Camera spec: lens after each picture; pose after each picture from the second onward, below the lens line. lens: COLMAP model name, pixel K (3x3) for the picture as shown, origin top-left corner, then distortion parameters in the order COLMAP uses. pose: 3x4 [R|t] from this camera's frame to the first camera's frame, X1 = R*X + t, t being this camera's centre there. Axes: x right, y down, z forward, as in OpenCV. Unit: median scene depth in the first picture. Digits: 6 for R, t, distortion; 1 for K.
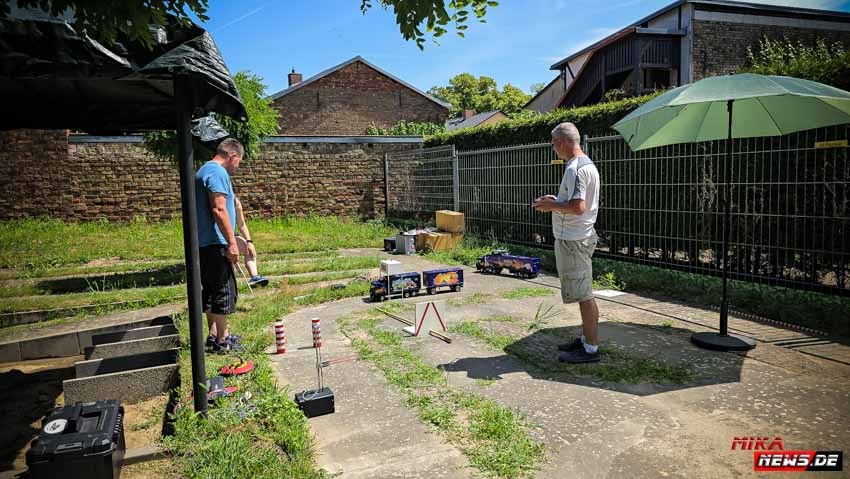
lens RADIAL K [[573.3, 0, 430.7], [0, 573.3, 235.6], [0, 0, 1]] dist [0.054575, -0.063159]
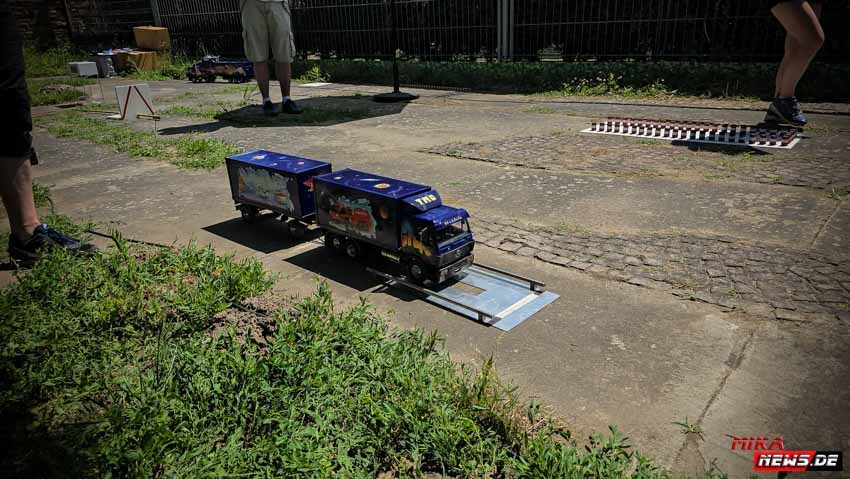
lens RADIAL K [[568.4, 0, 436.9], [0, 568.4, 241.0], [0, 0, 1]] dist [0.061201, -0.055536]
pose [[0.896296, -0.171671, 0.408880, 0.011634], [0.061016, 0.961001, 0.269730, 0.086828], [-0.439239, -0.216809, 0.871816, -0.108346]]
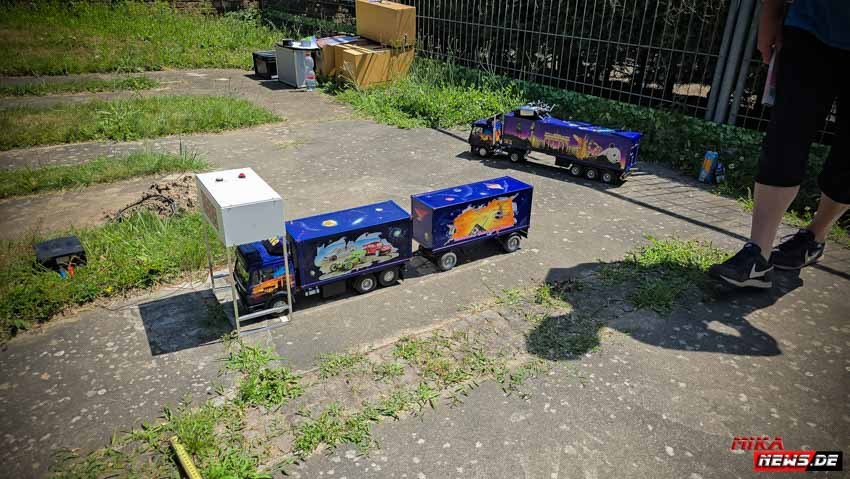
lens RADIAL K [[575.8, 0, 425.0], [0, 575.8, 239.5], [0, 0, 1]] dist [0.040217, -0.045246]
pose [[0.985916, -0.016630, 0.166411, -0.025206], [-0.038998, 0.944750, 0.325463, -0.015565], [-0.162630, -0.327369, 0.930796, 0.600613]]
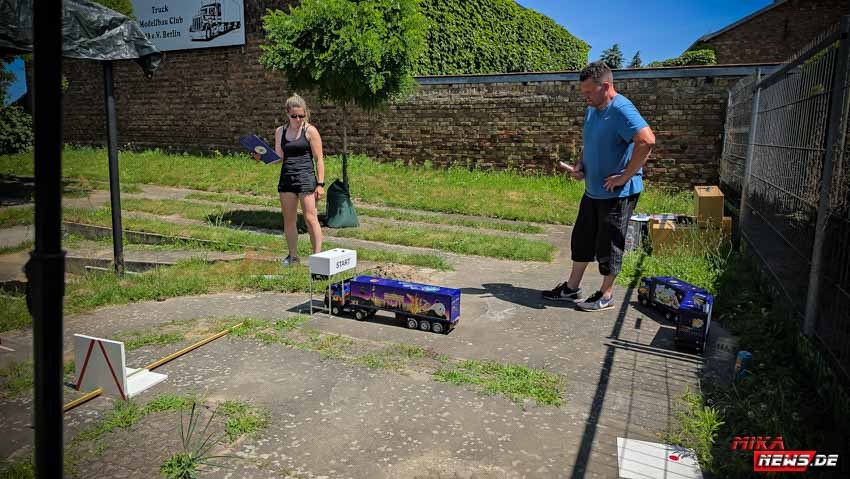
lens RADIAL K [[572.2, 0, 428.8], [0, 572.2, 237.8], [0, 0, 1]] dist [0.050143, -0.061916]
pose [[0.651167, 0.172055, -0.739174, 0.365729], [-0.111299, 0.985082, 0.131246, -0.050814], [0.750729, -0.003194, 0.660602, 0.549784]]
